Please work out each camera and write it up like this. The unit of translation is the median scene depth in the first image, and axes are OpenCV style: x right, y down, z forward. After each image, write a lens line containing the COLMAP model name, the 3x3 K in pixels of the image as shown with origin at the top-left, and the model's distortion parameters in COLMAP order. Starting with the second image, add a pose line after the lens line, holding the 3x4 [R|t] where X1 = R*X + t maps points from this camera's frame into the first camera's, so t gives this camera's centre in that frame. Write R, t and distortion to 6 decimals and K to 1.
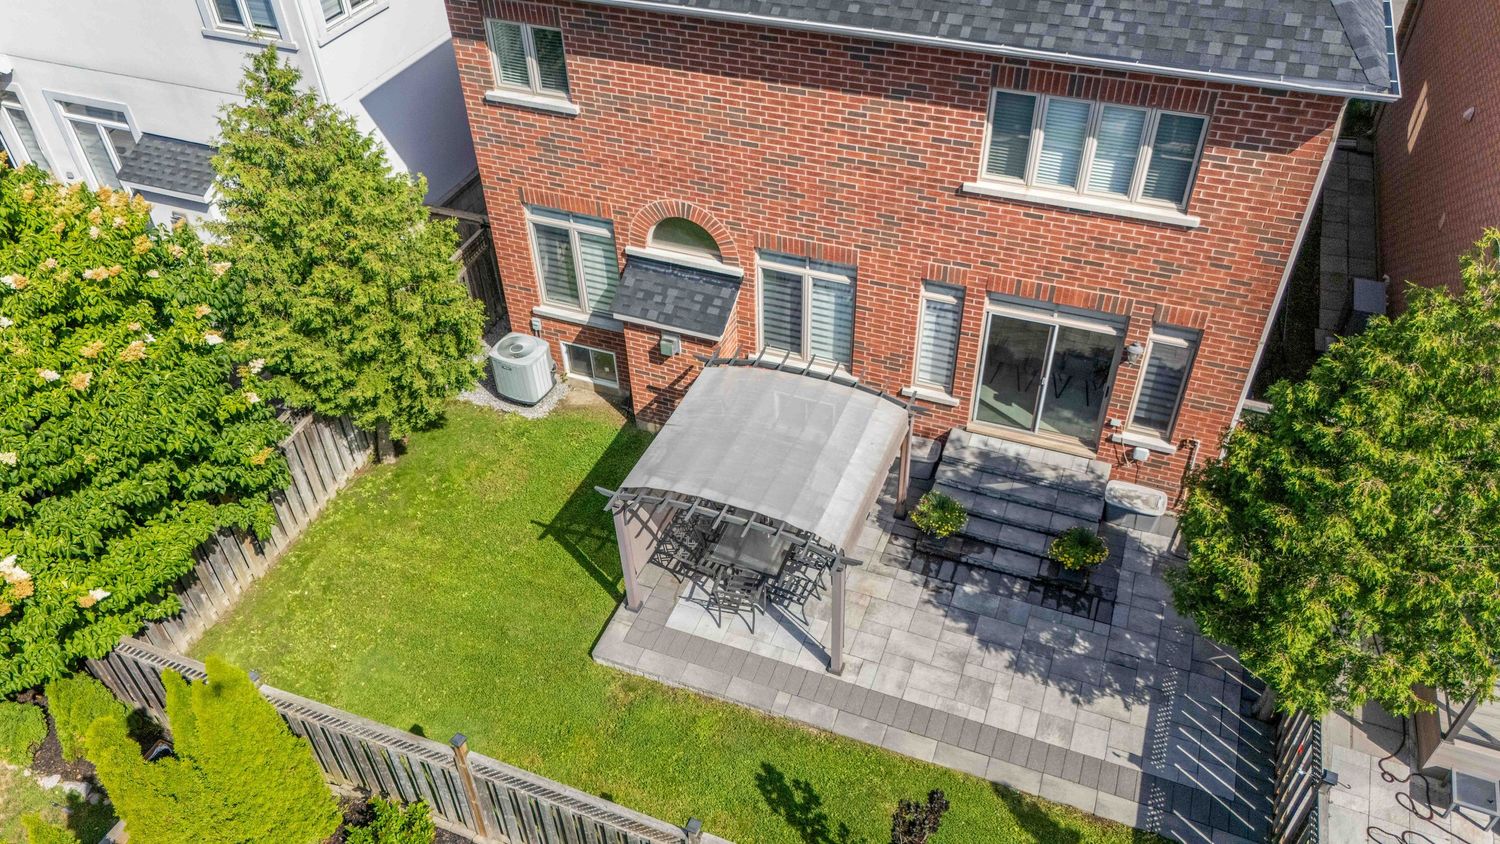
lens RADIAL K [[1102.1, 0, 760.9], [0, 1102.1, 417.0], [0, 0, 1]] dist [0.040621, -0.044877]
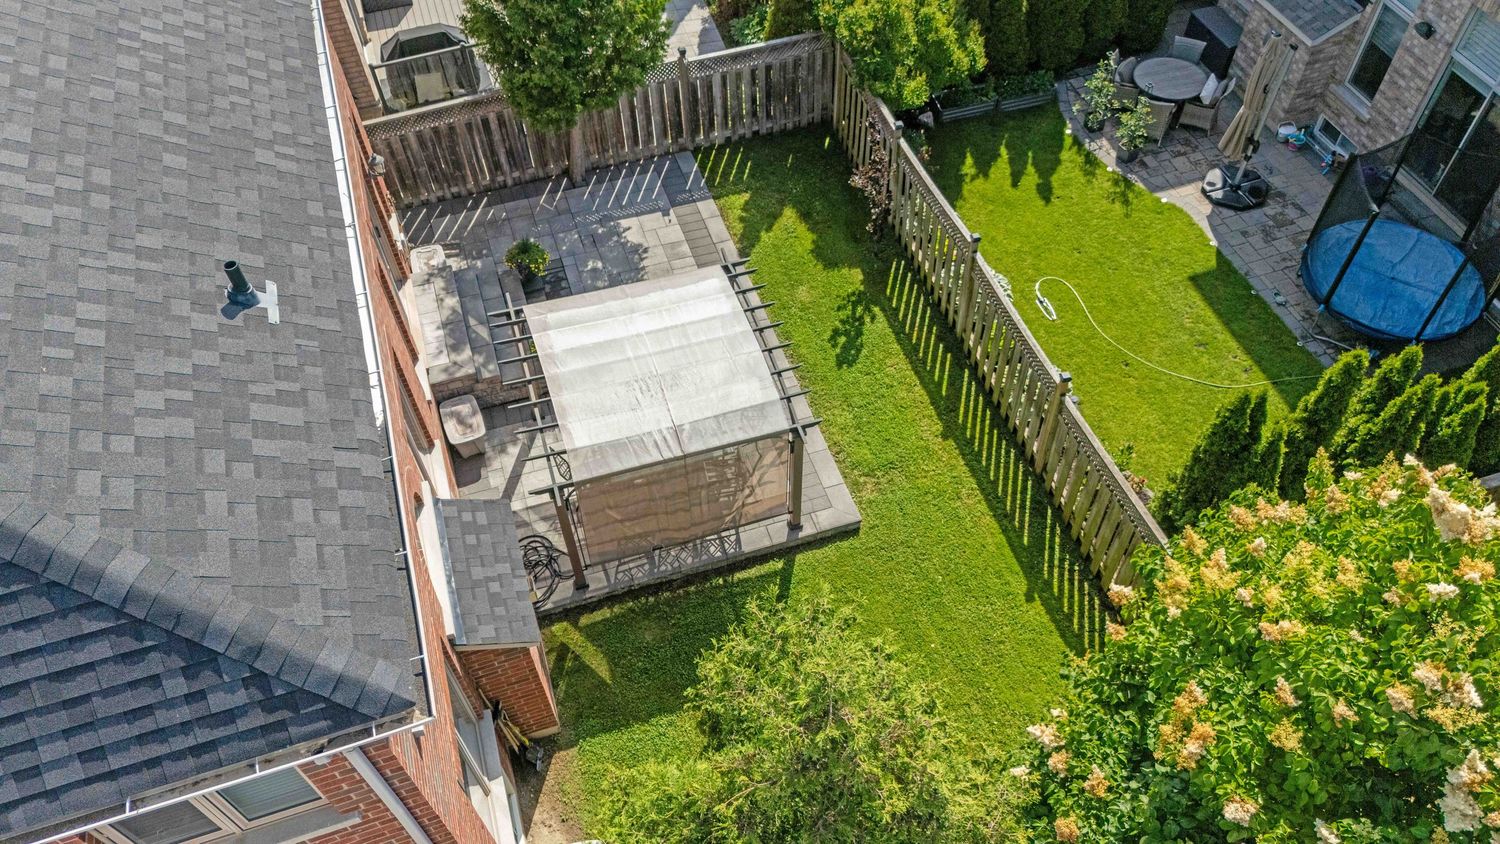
lens RADIAL K [[1102.1, 0, 757.8], [0, 1102.1, 426.2], [0, 0, 1]] dist [0.040621, -0.044877]
pose [[-0.631181, -0.588679, 0.505042, -0.555757], [0.530583, 0.147257, 0.834744, -0.698629], [-0.565767, 0.794841, 0.219397, 0.763841]]
